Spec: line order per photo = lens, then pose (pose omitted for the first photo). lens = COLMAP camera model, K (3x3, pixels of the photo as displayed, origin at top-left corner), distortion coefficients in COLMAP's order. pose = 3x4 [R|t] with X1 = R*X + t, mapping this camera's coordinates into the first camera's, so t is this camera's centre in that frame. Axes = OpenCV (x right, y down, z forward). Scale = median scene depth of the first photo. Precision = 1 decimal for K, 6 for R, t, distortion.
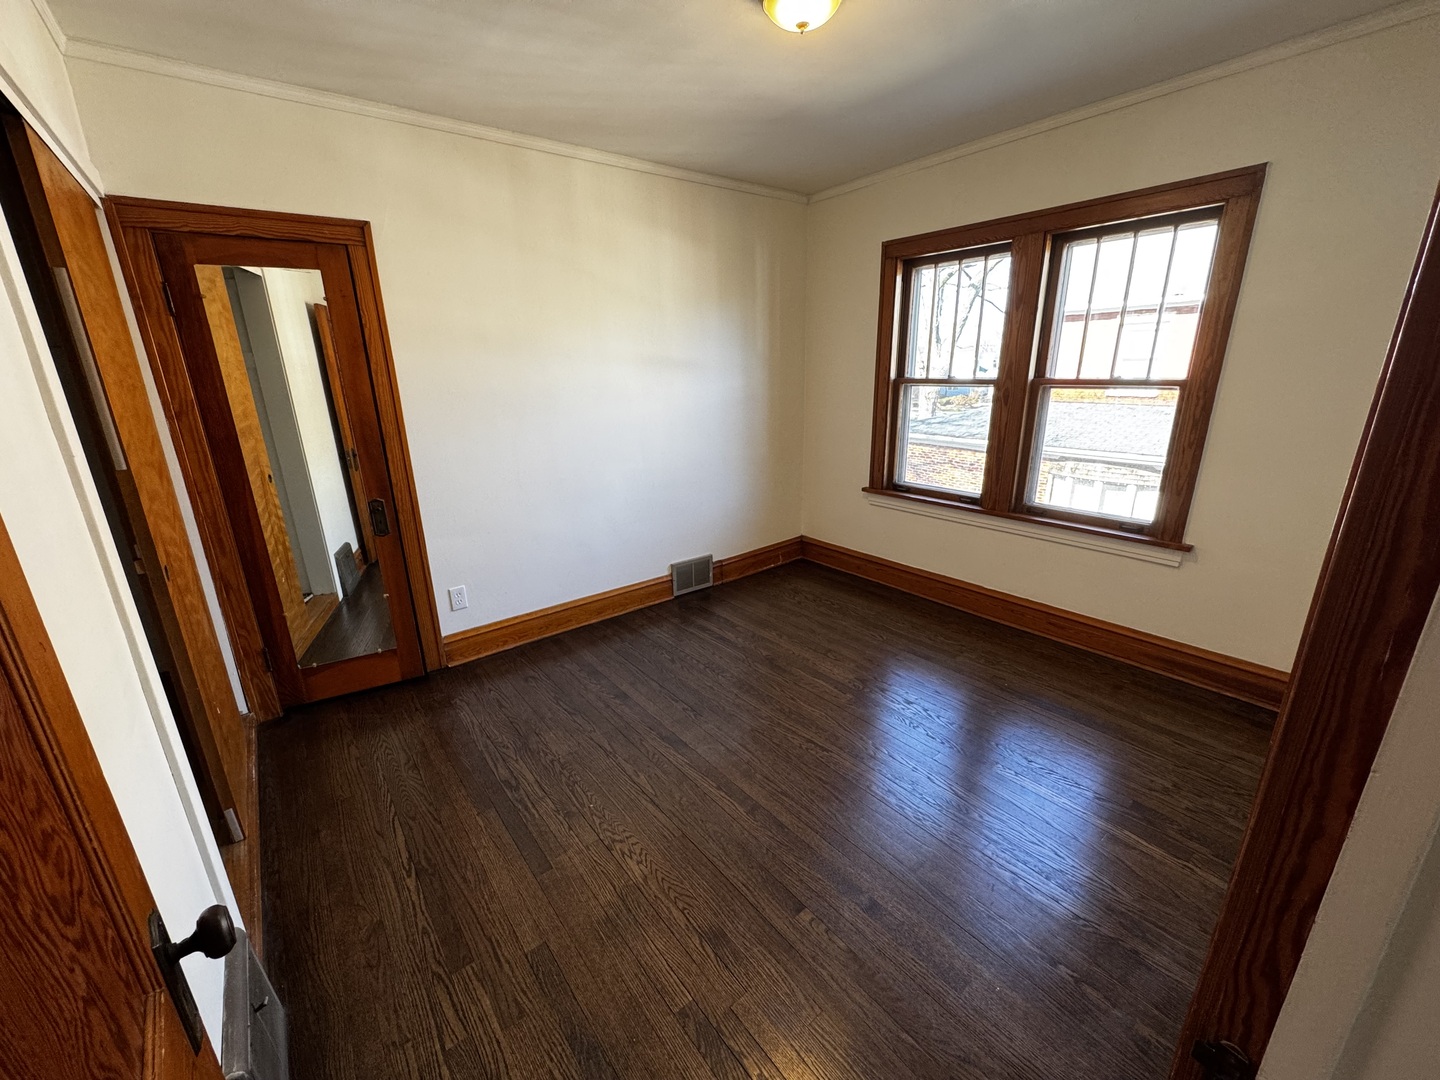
lens RADIAL K [[574.6, 0, 717.9], [0, 574.6, 537.6], [0, 0, 1]] dist [-0.003094, 0.000038]
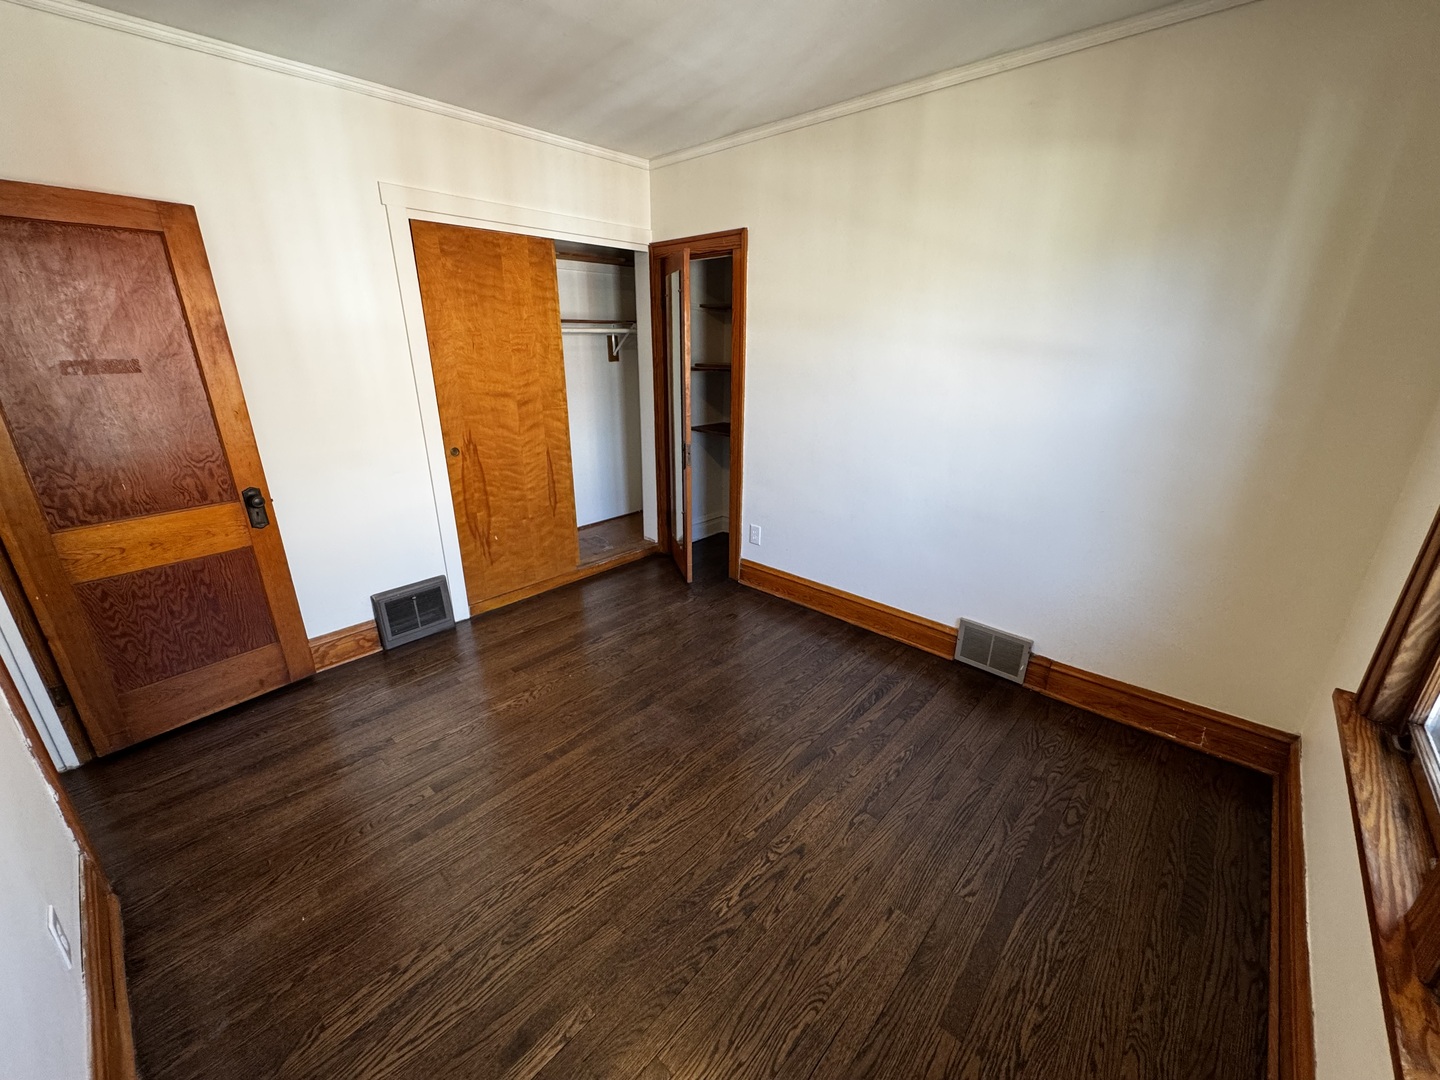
lens RADIAL K [[574.6, 0, 717.9], [0, 574.6, 537.6], [0, 0, 1]] dist [-0.003094, 0.000038]
pose [[0.158280, 0.349414, -0.923503, 0.550762], [-0.288181, 0.910918, 0.295261, -0.187596], [0.944404, 0.219402, 0.244875, 0.521803]]
